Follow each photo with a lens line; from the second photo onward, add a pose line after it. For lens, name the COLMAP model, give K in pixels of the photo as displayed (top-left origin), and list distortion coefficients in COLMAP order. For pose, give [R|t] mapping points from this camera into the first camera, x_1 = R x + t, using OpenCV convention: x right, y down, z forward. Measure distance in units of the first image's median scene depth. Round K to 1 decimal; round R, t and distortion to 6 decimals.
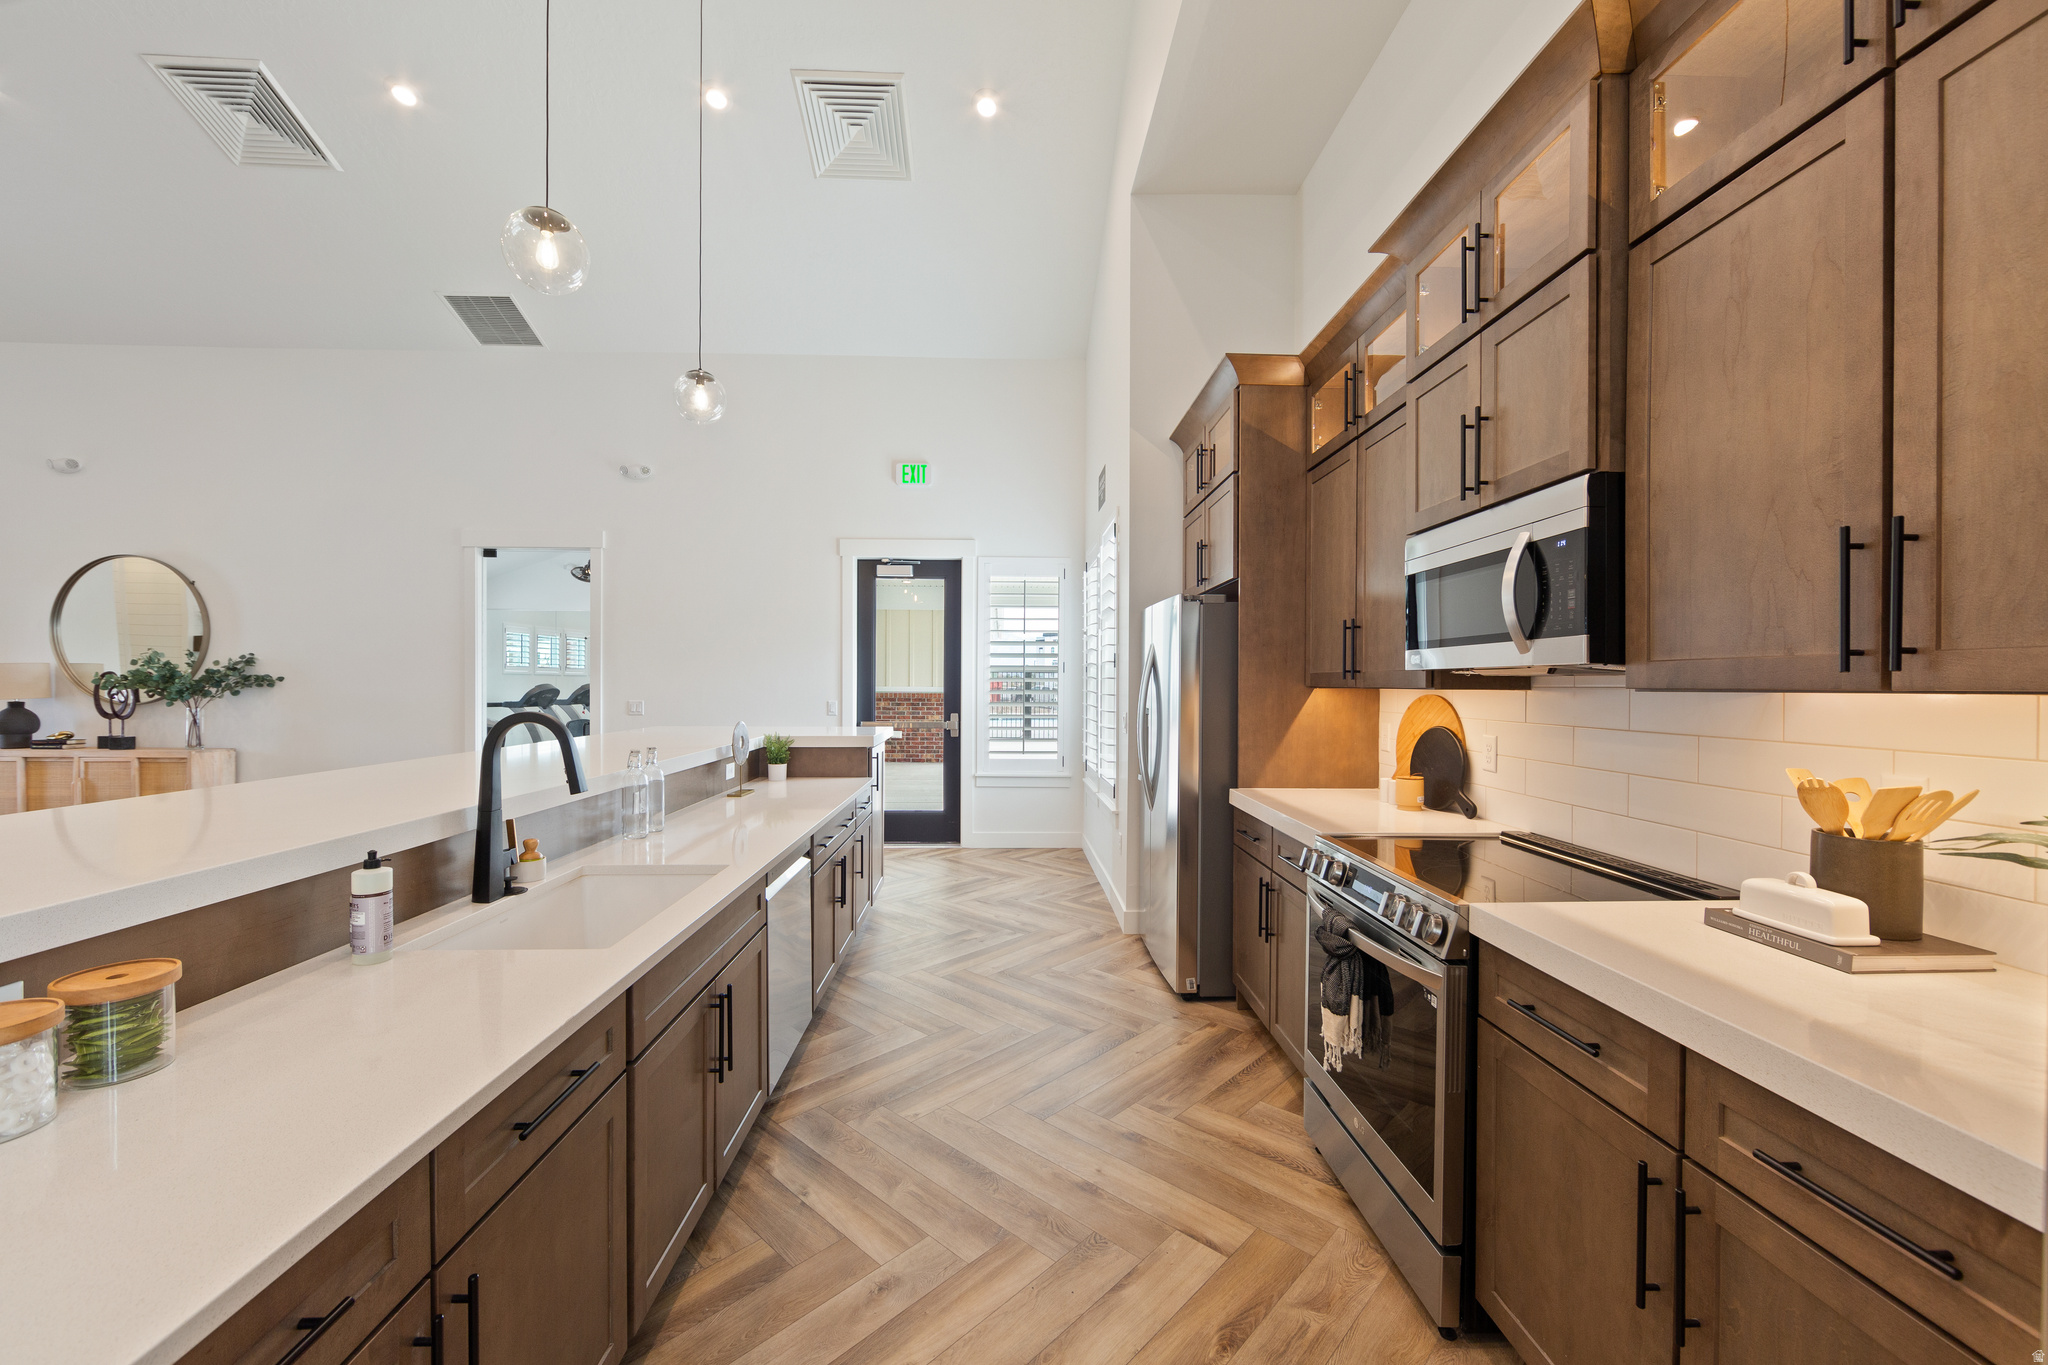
lens RADIAL K [[802.2, 0, 1027.1], [0, 802.2, 688.5], [0, 0, 1]] dist [0.000444, -0.000492]
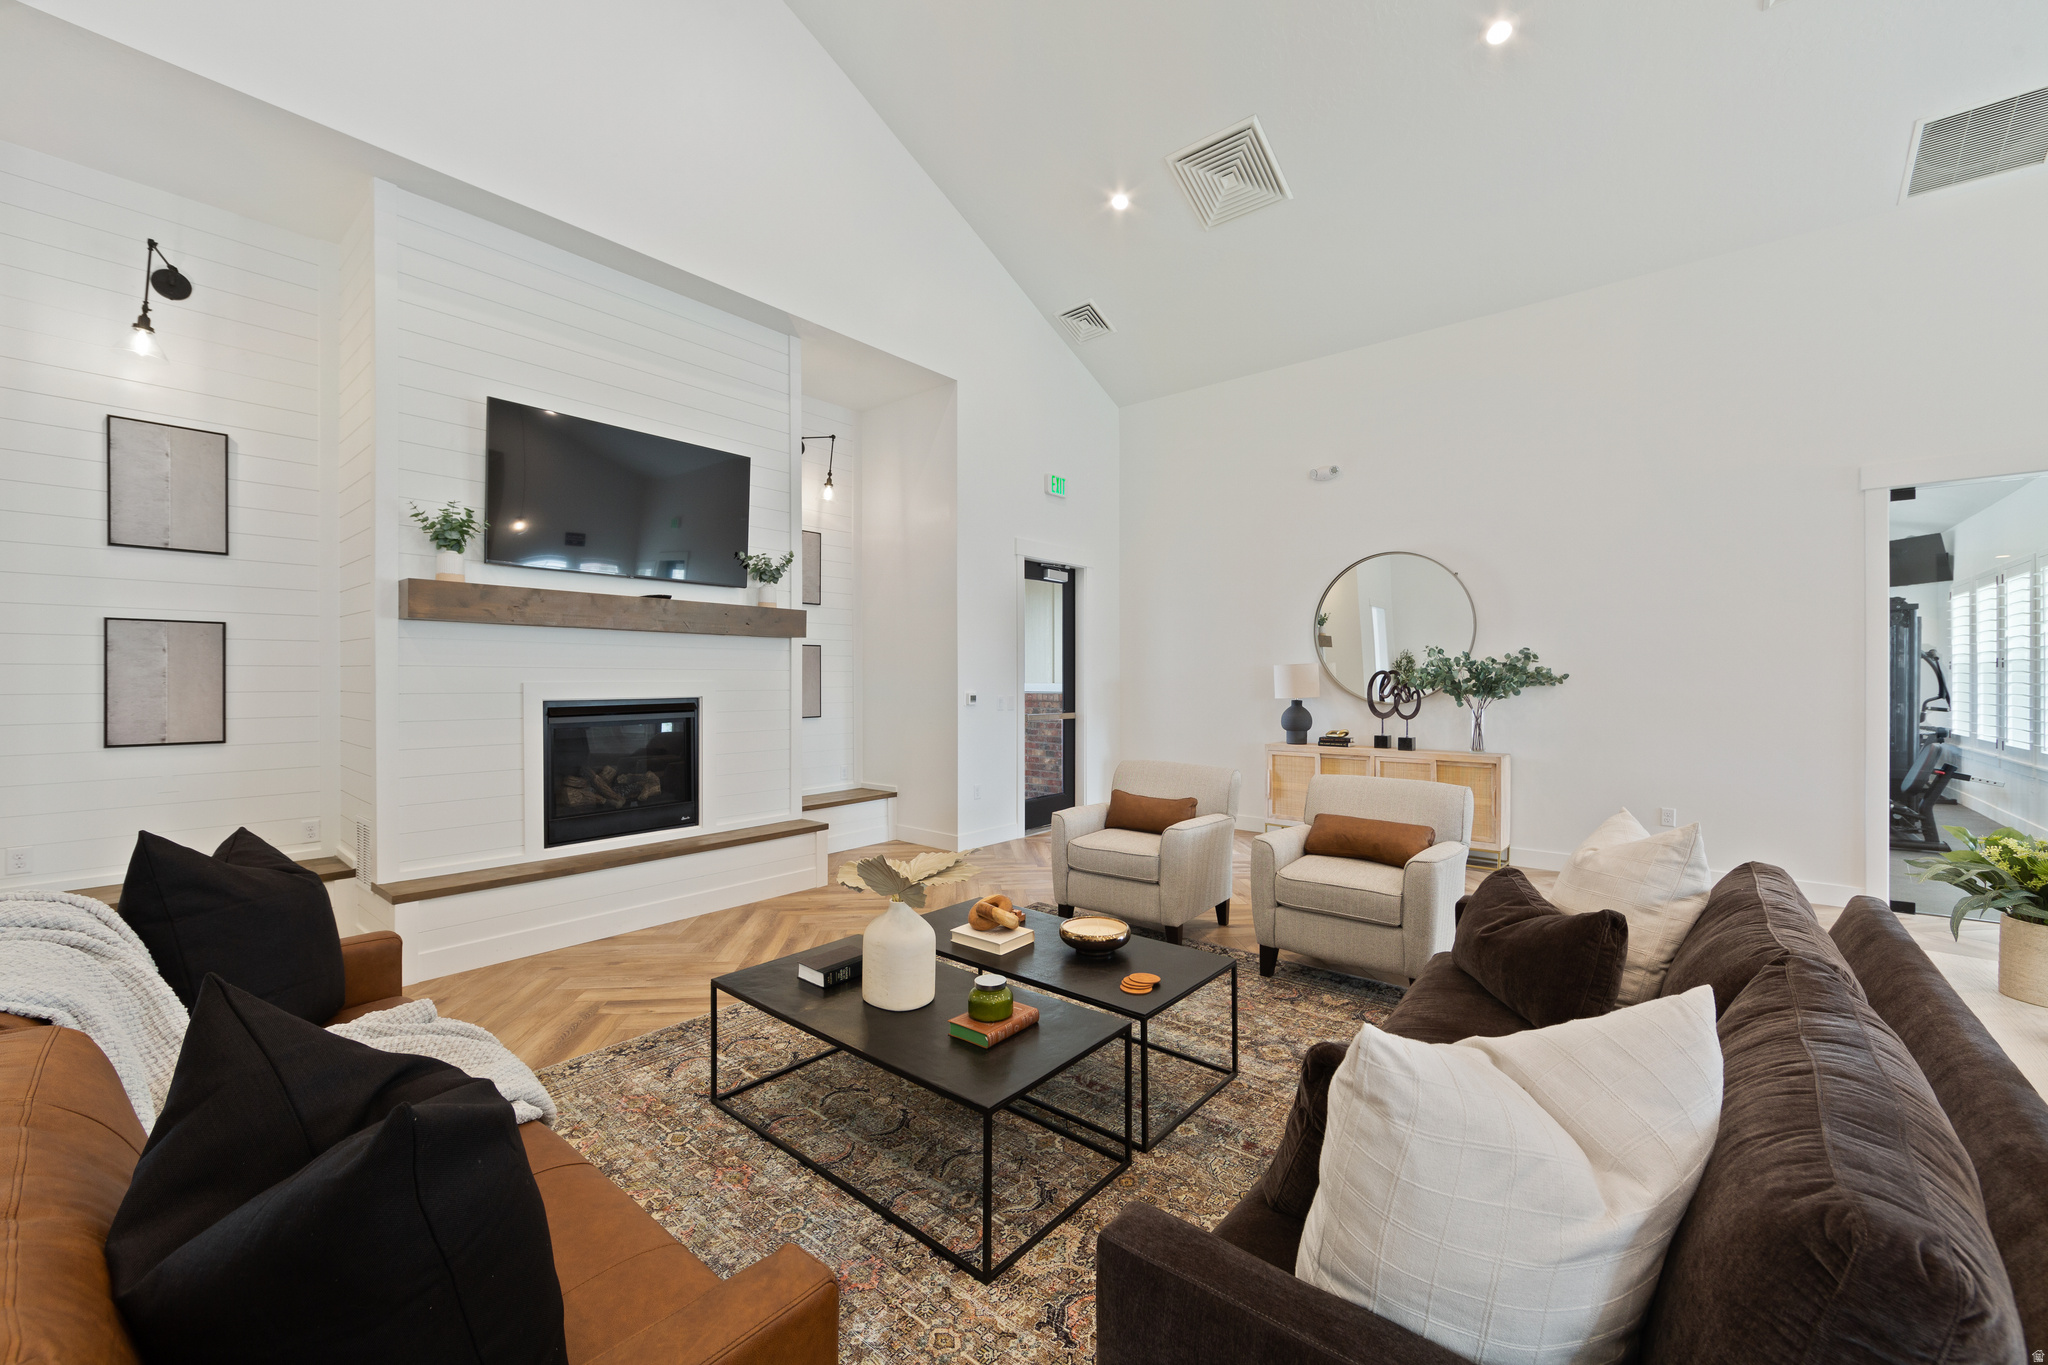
lens RADIAL K [[802.2, 0, 1030.6], [0, 802.2, 686.3], [0, 0, 1]] dist [0.000444, -0.000492]
pose [[0.749173, -0.002301, -0.662370, -1.484059], [0.002540, 0.999997, -0.000600, -0.004166], [0.662369, -0.001233, 0.749176, -0.063955]]
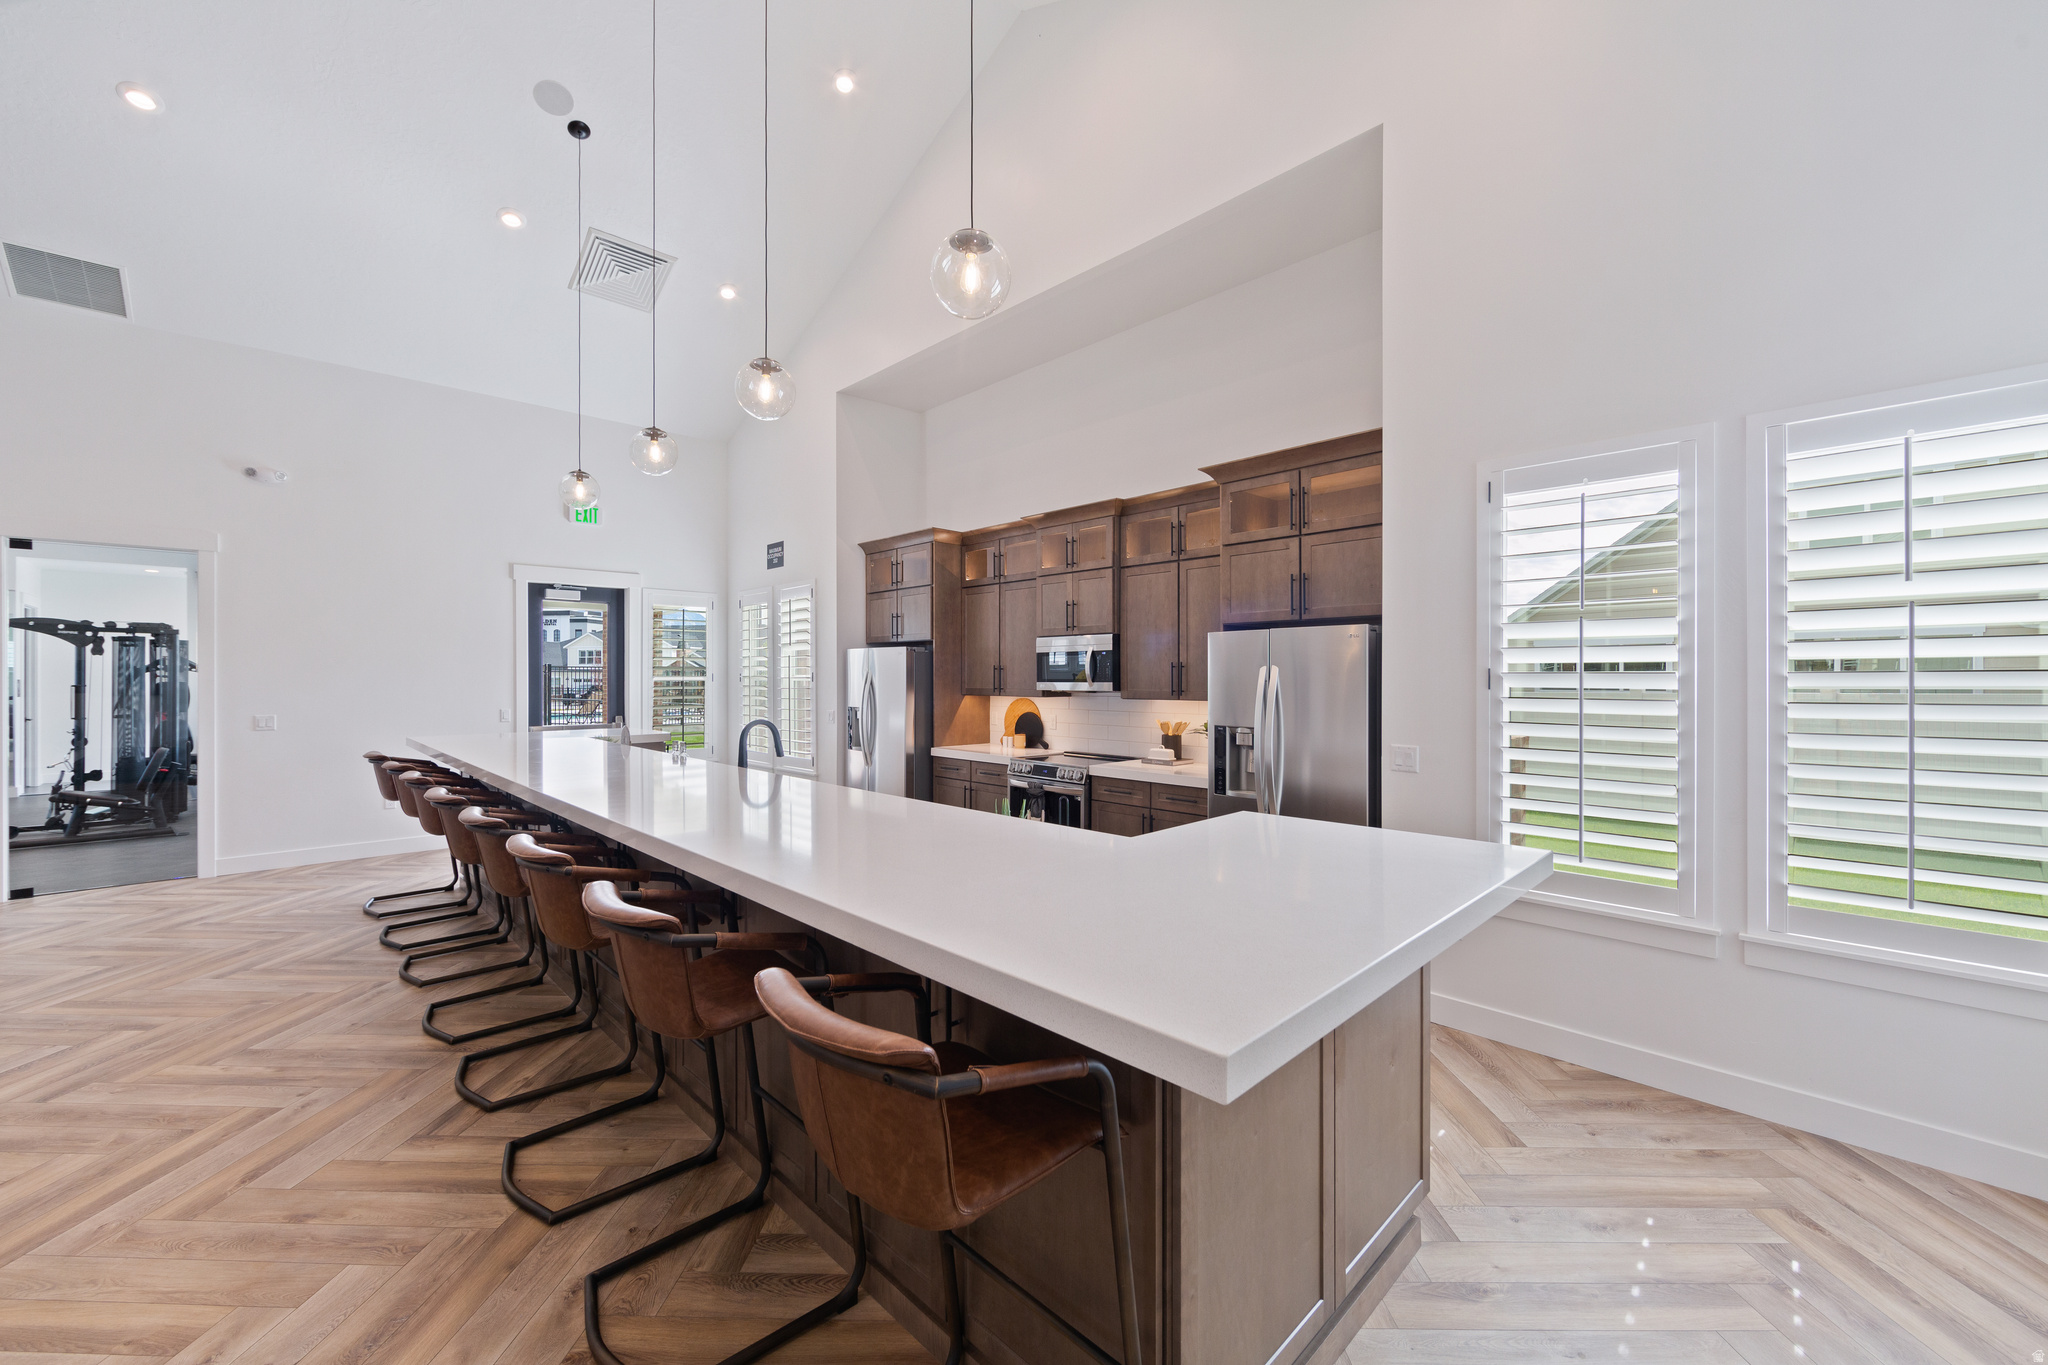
lens RADIAL K [[802.2, 0, 1027.2], [0, 802.2, 679.2], [0, 0, 1]] dist [0.000444, -0.000492]
pose [[0.742974, -0.007290, 0.669281, -0.862952], [0.007555, 0.999968, 0.002505, -0.043943], [-0.669278, 0.003195, 0.743005, -0.595385]]
